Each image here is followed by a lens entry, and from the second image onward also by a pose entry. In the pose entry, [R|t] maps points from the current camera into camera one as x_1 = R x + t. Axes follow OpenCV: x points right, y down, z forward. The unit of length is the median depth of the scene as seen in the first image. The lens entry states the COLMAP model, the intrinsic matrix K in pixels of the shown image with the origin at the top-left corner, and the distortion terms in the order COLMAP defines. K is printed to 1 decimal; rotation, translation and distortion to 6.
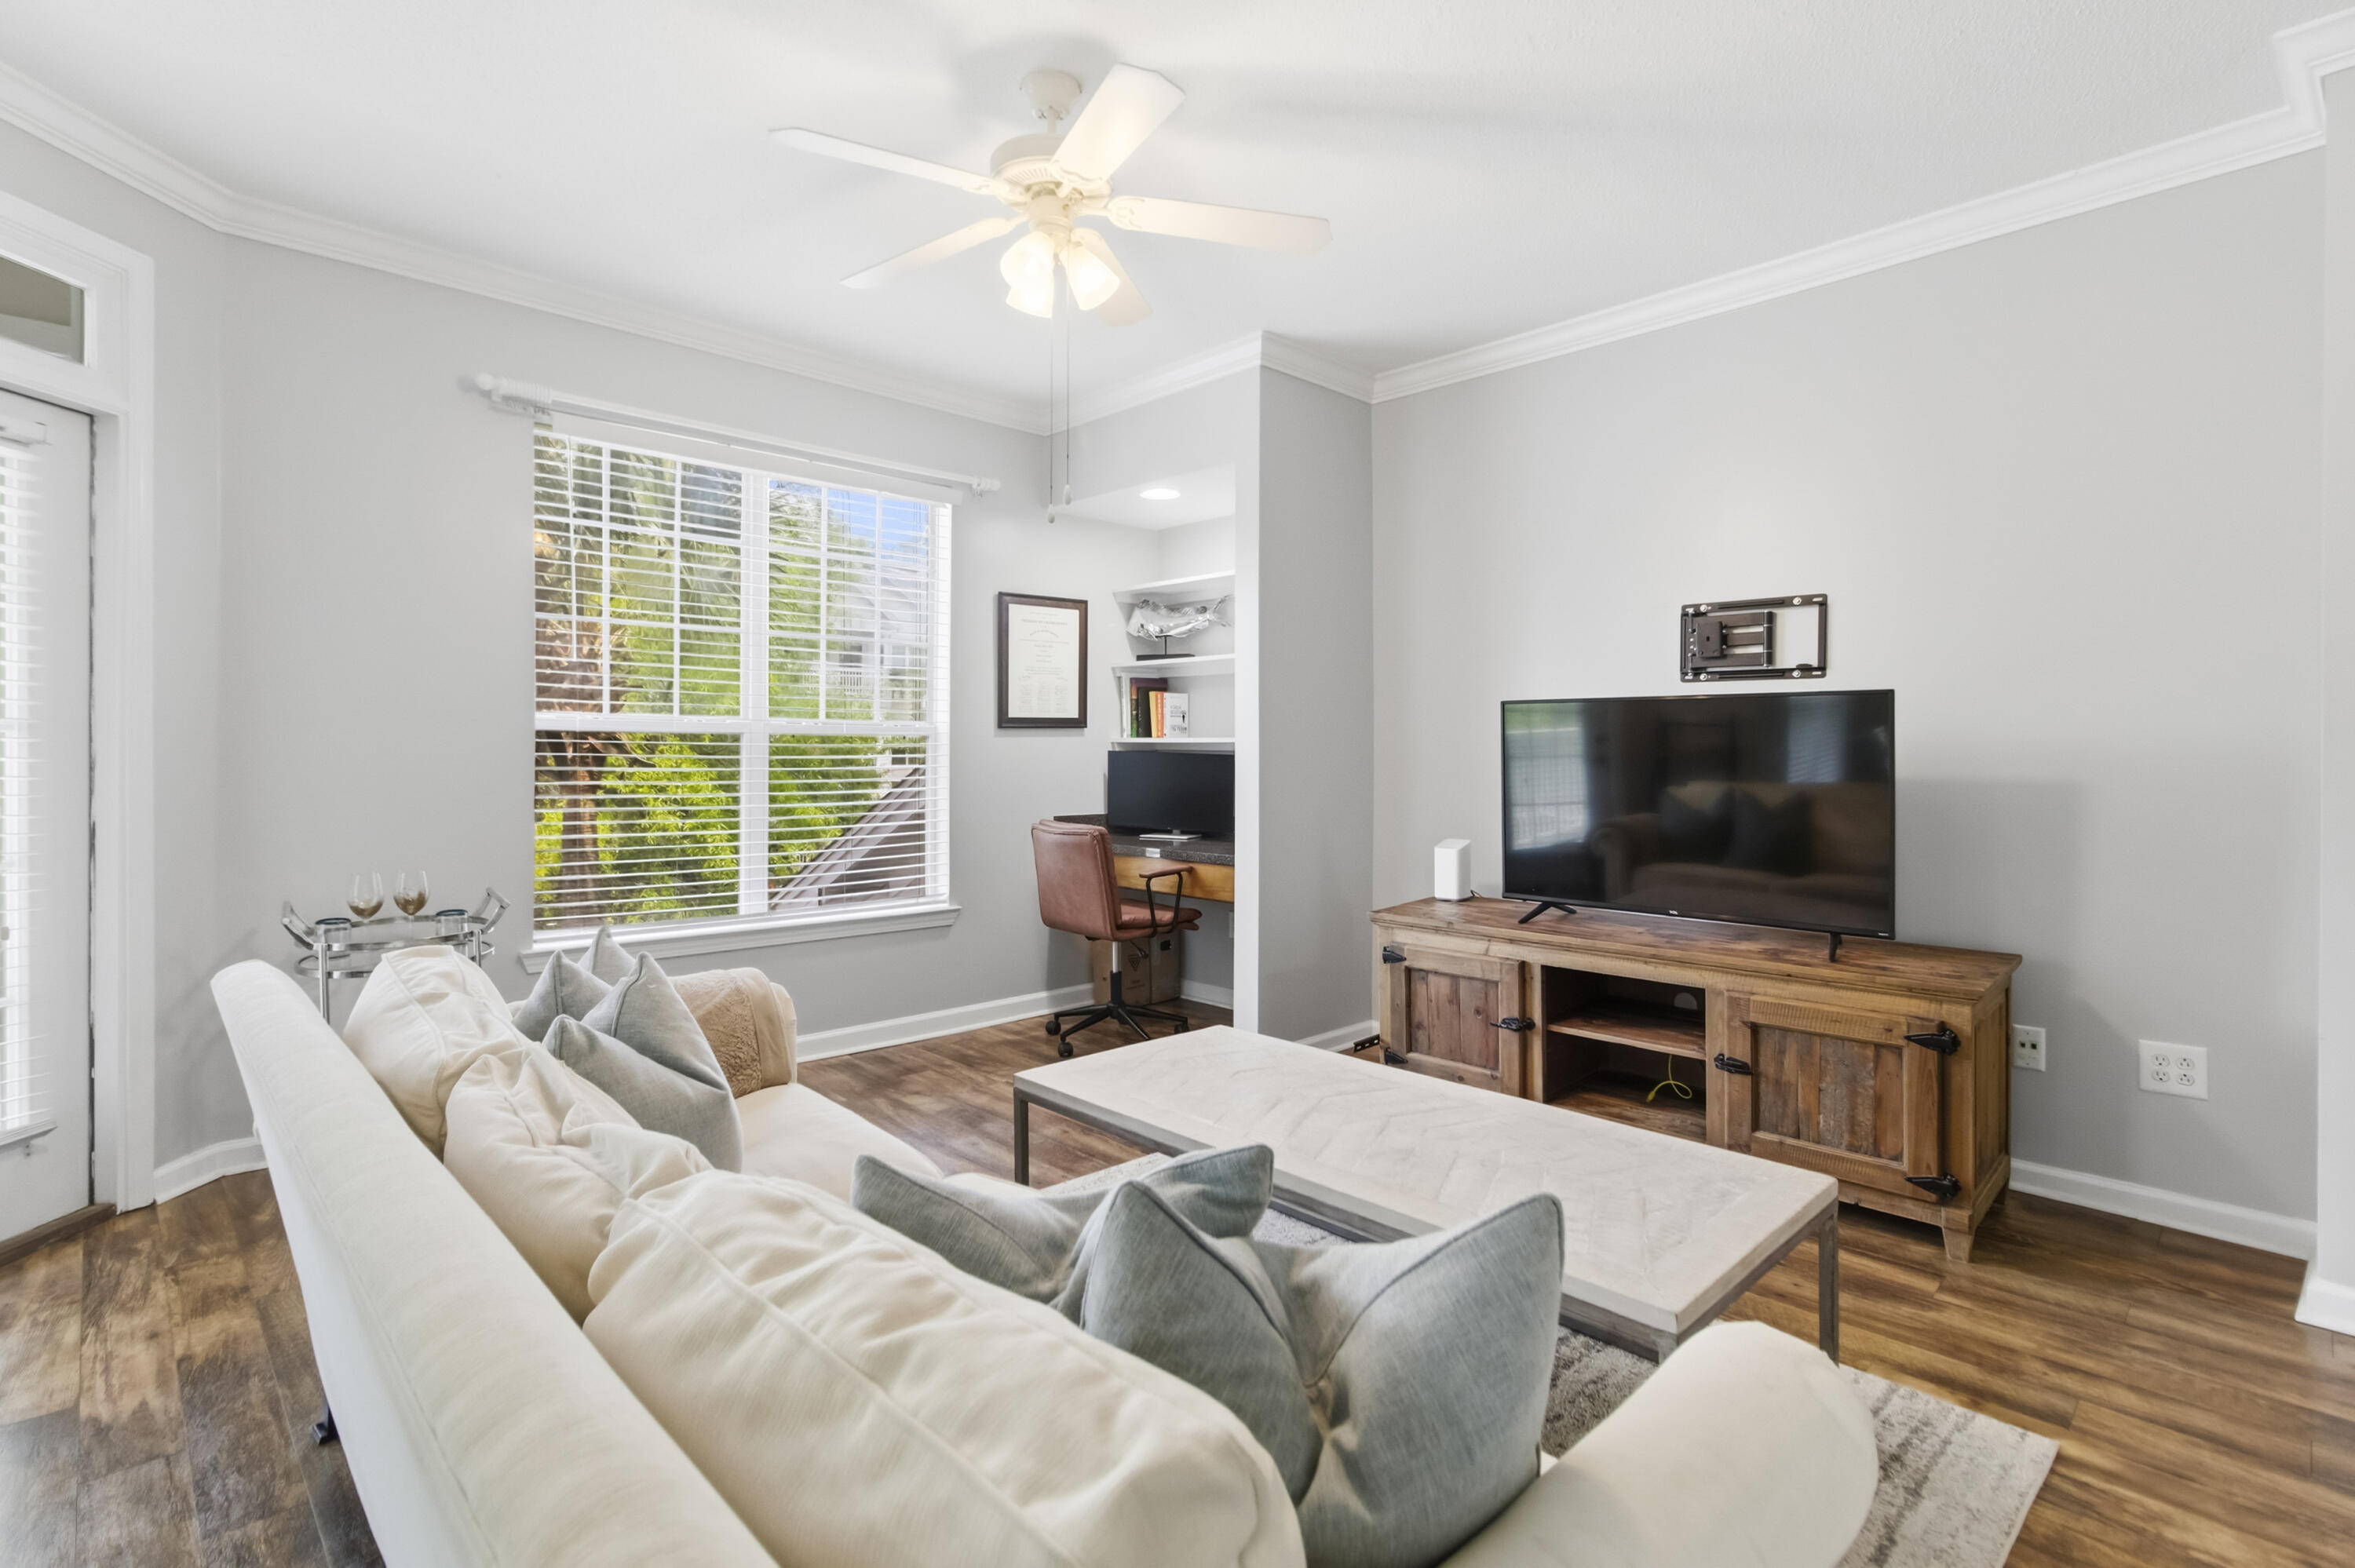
lens RADIAL K [[1132.7, 0, 1181.7], [0, 1132.7, 744.0], [0, 0, 1]] dist [0.000914, 0.000841]
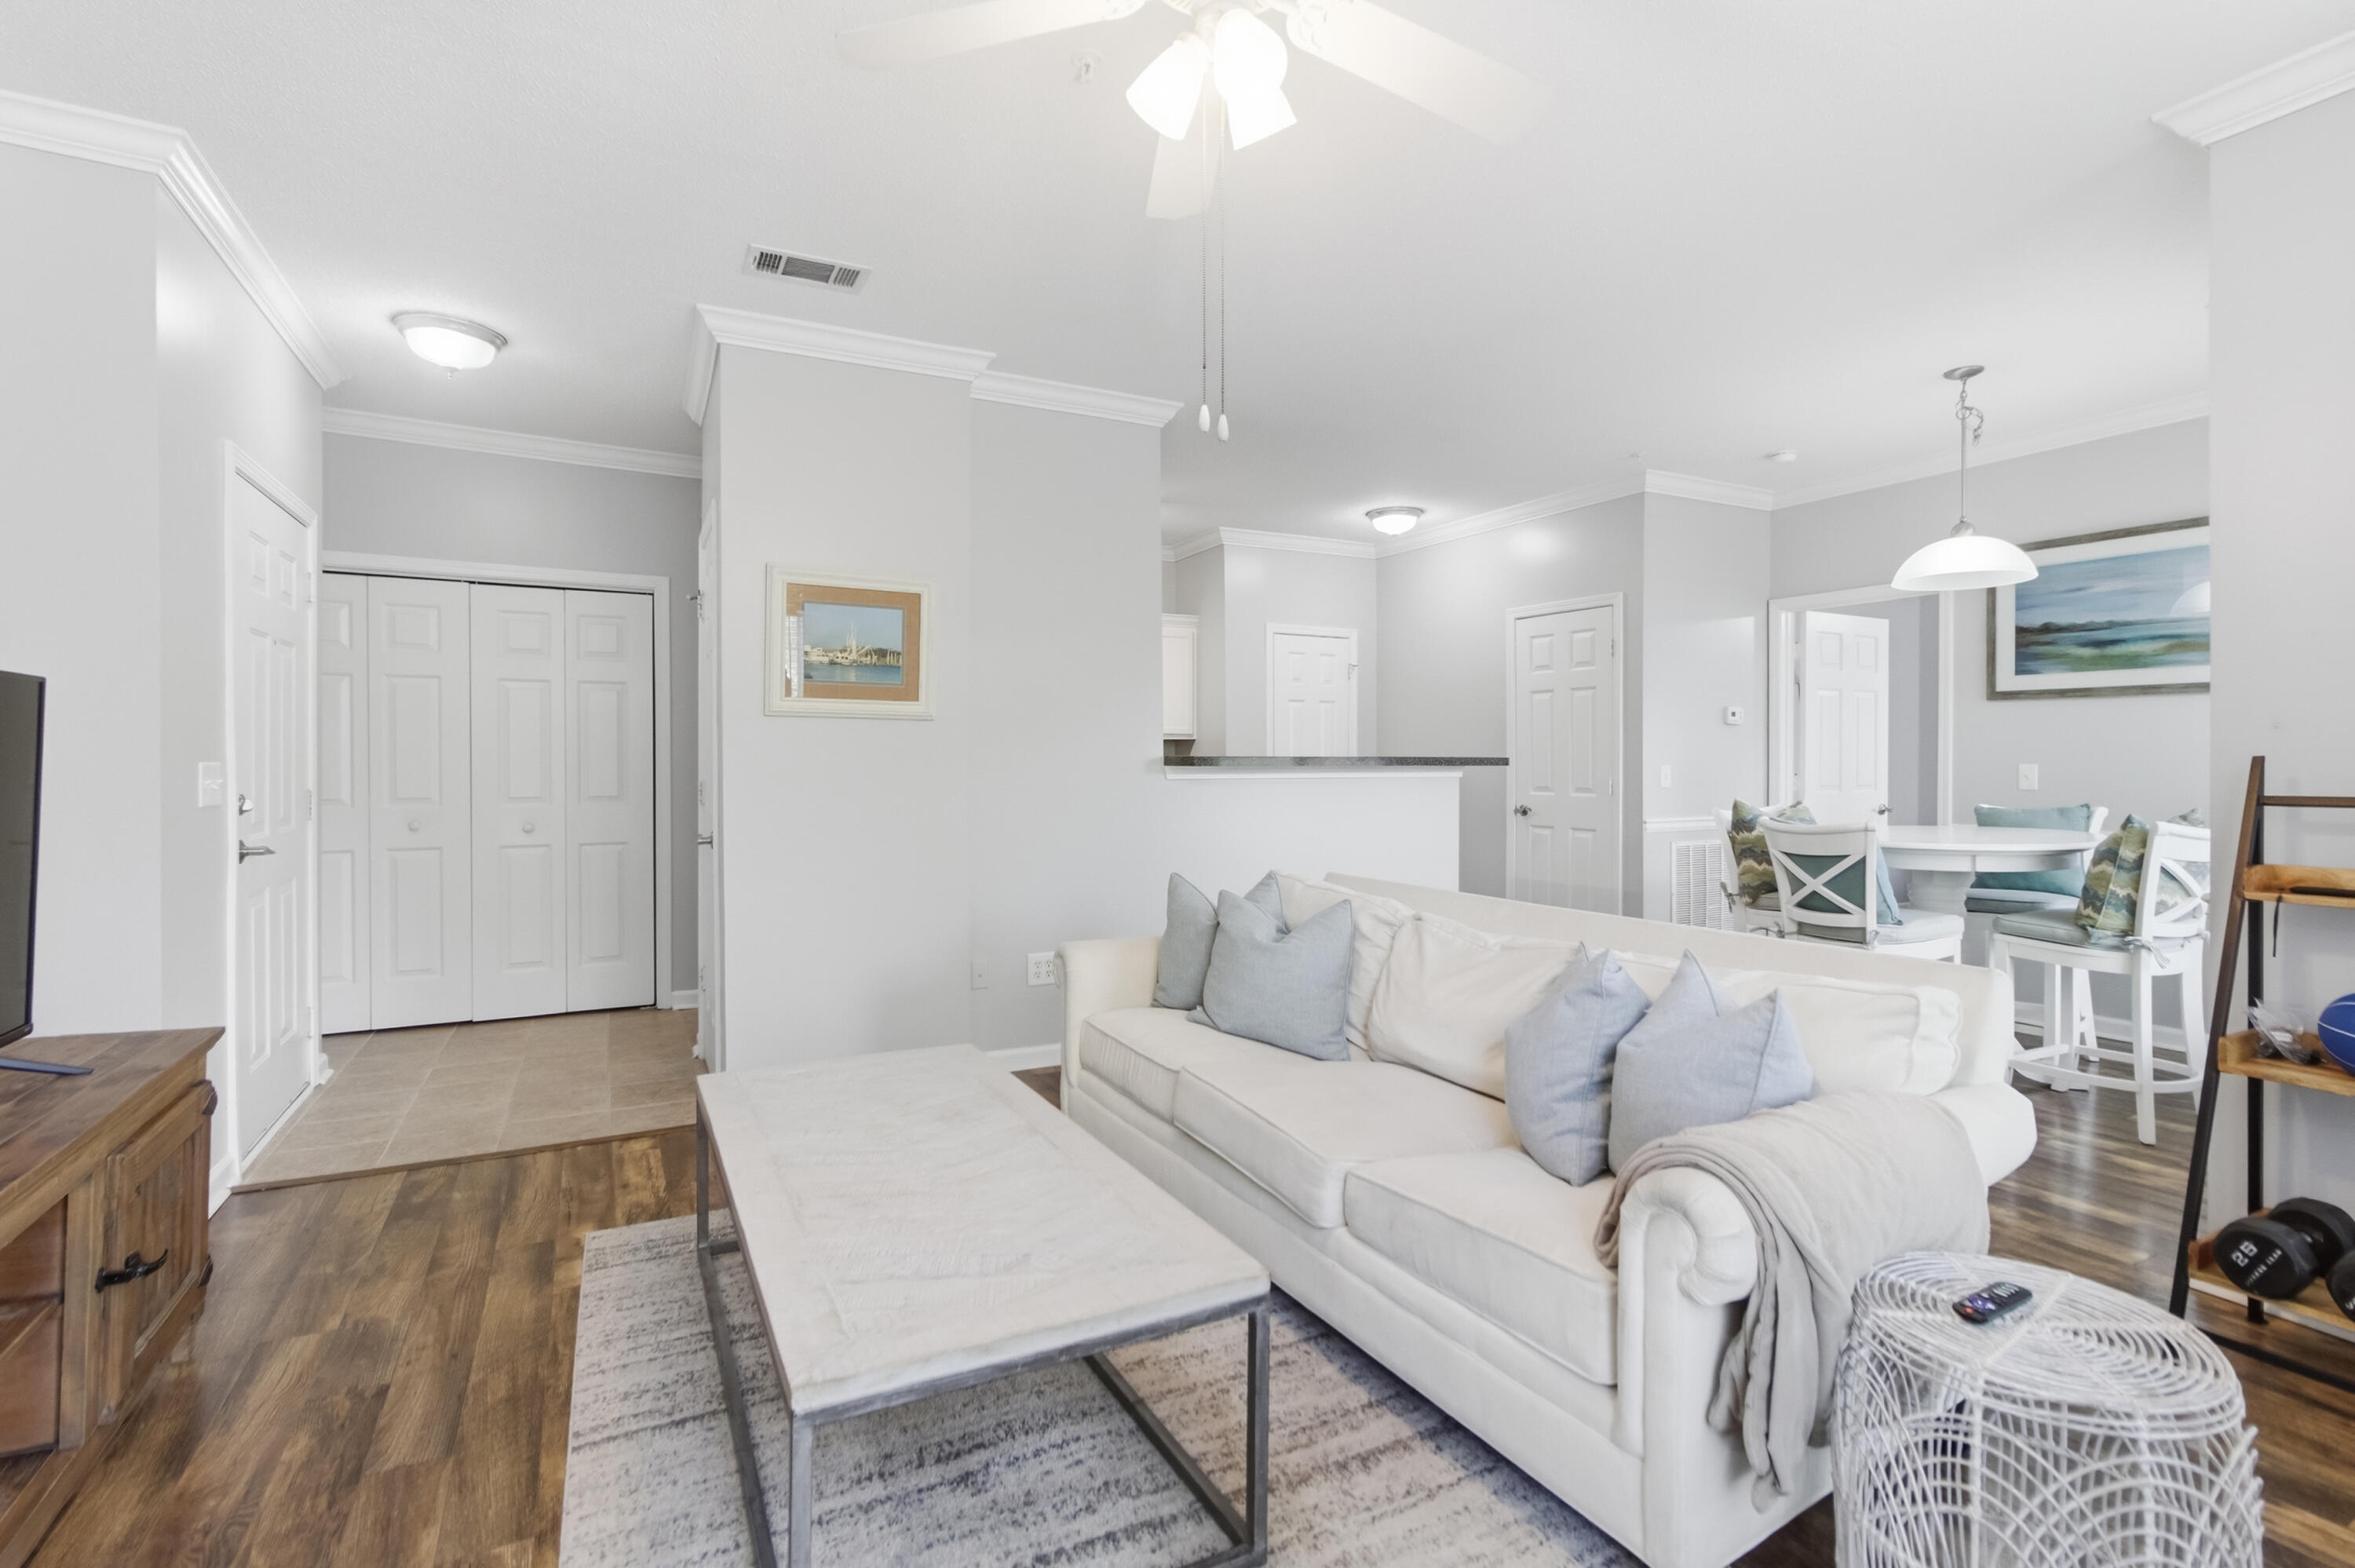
lens RADIAL K [[1100.6, 0, 1177.1], [0, 1100.6, 766.6], [0, 0, 1]] dist [-0.012948, 0.001789]
pose [[-0.959350, -0.007212, 0.282126, -0.186721], [-0.006488, 0.999973, 0.003501, 0.004062], [-0.282144, 0.001528, -0.959371, 1.150846]]
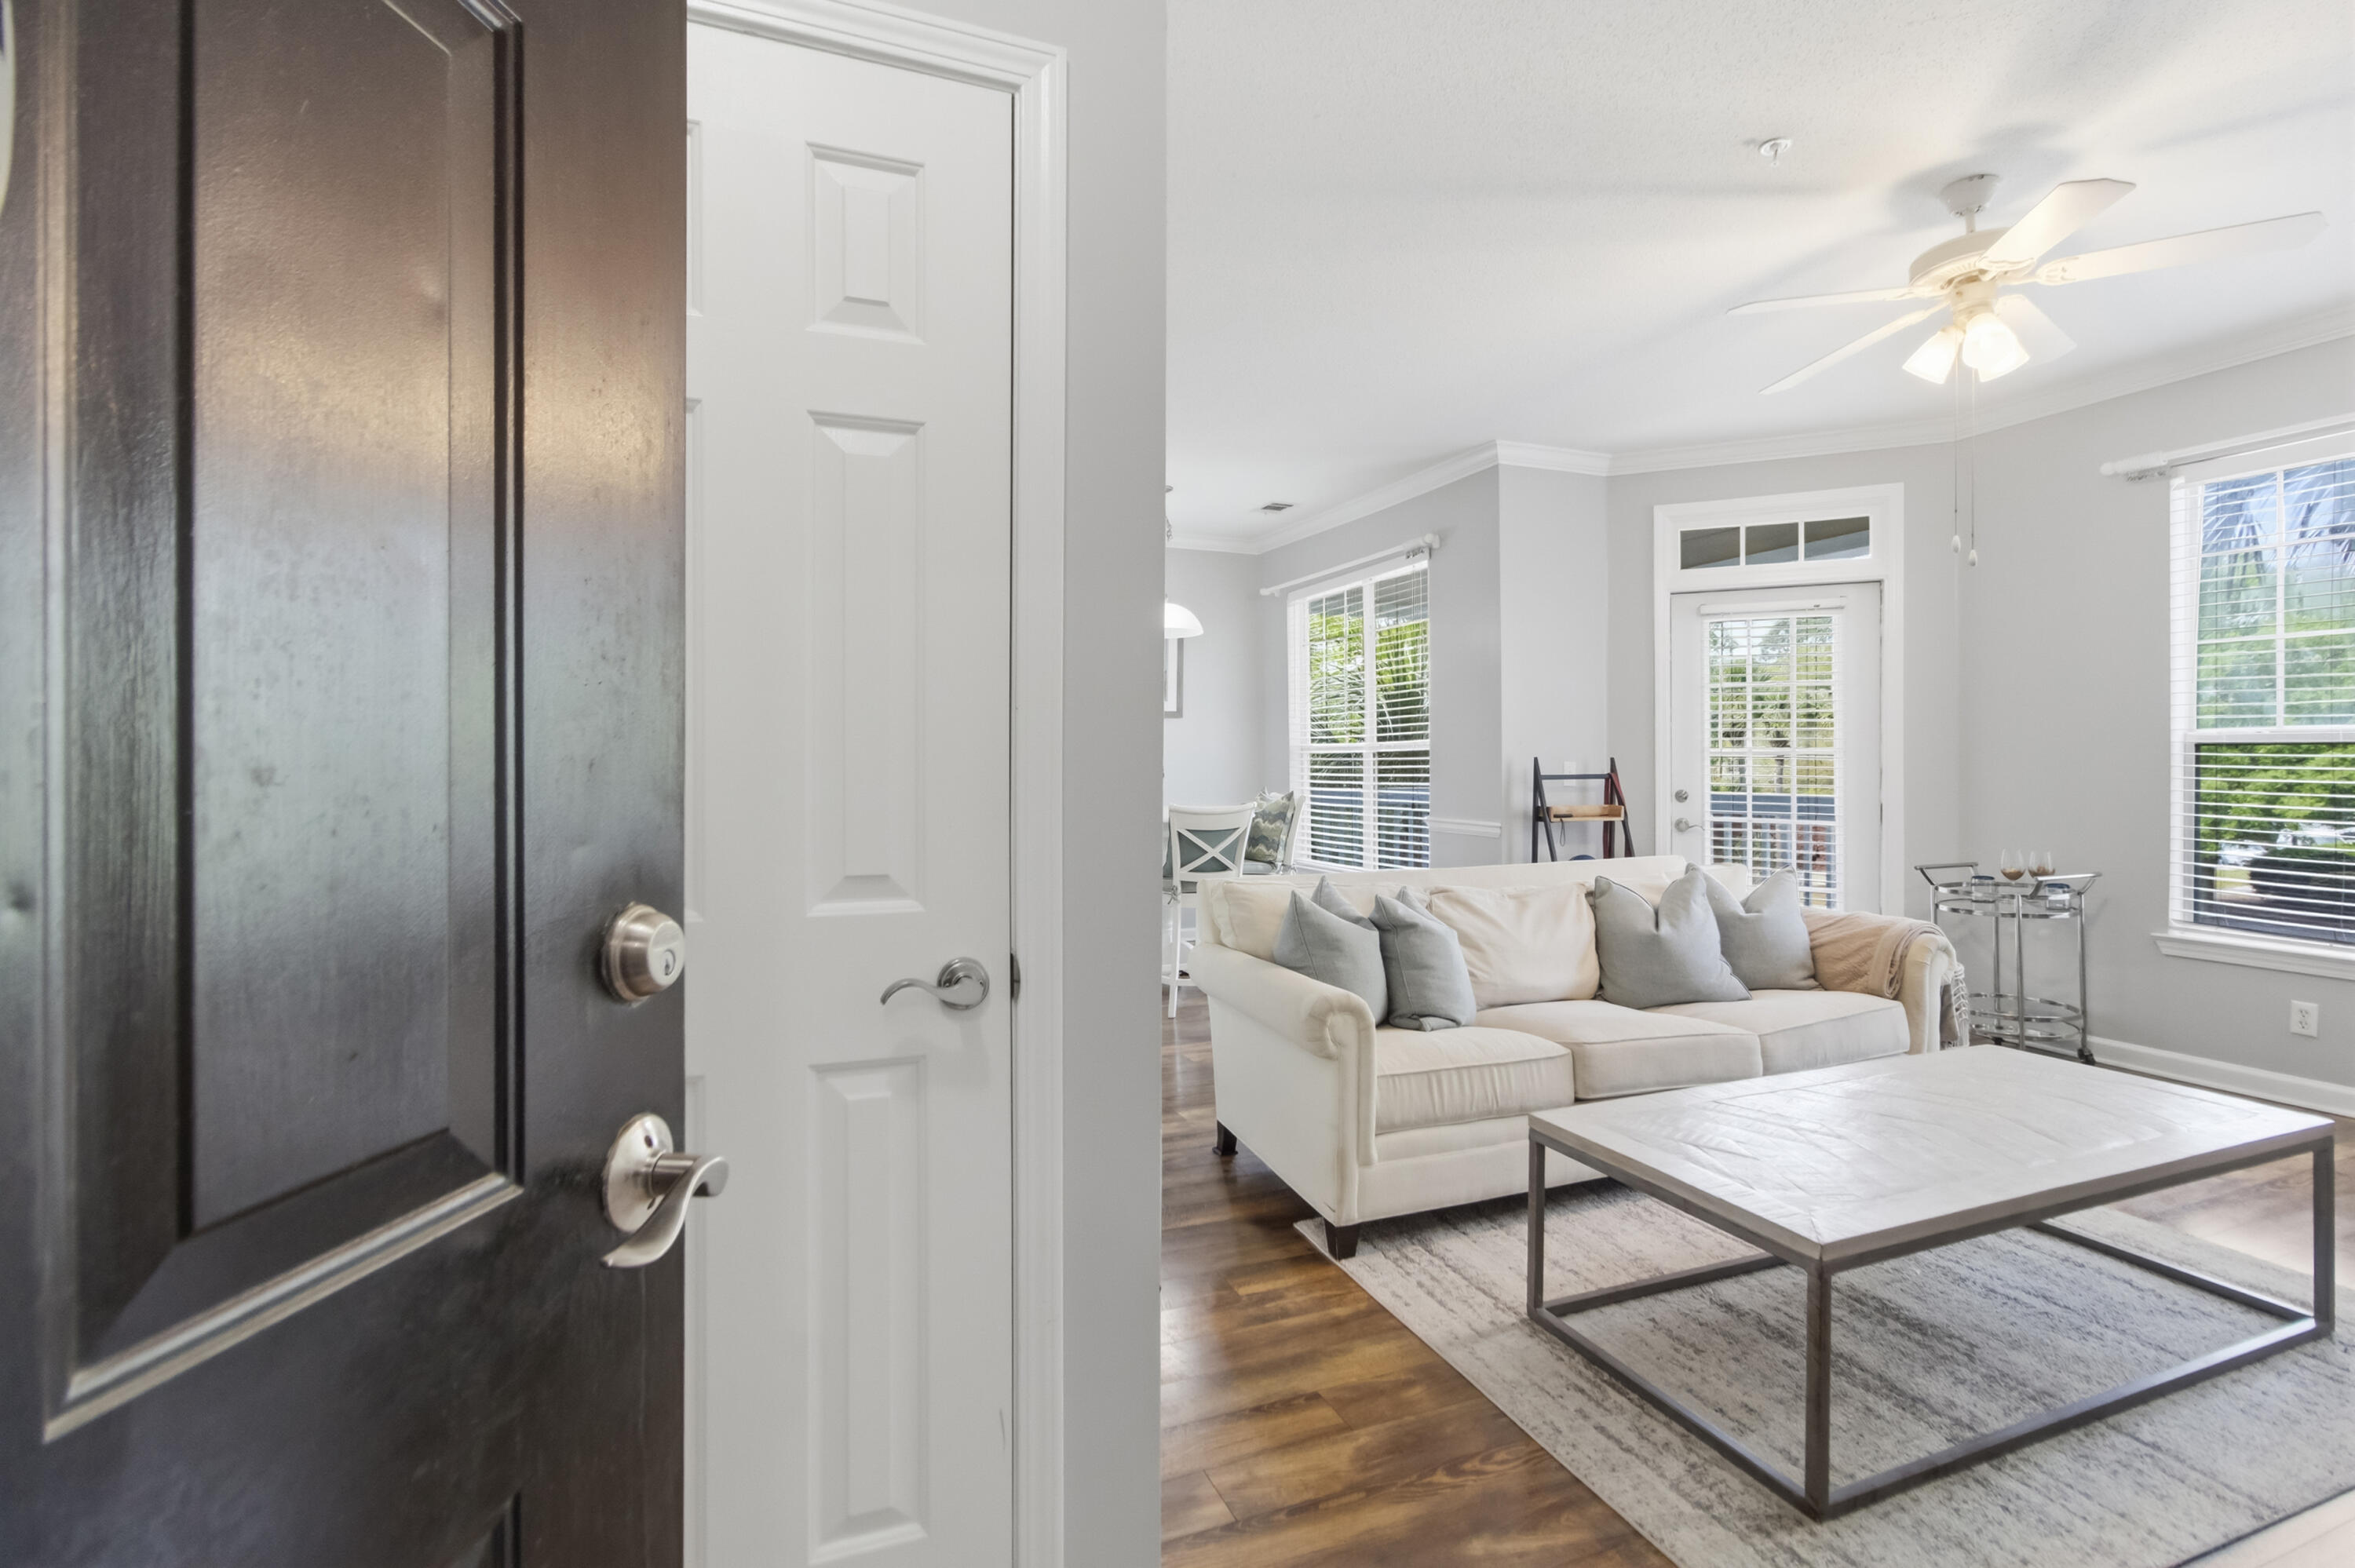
lens RADIAL K [[1072.5, 0, 1177.5], [0, 1072.5, 784.0], [0, 0, 1]] dist [-0.013490, 0.001549]
pose [[-0.393203, 0.015265, -0.919325, 0.827022], [0.004750, 0.999883, 0.014571, 0.007564], [0.919439, 0.001363, -0.393229, 0.481011]]
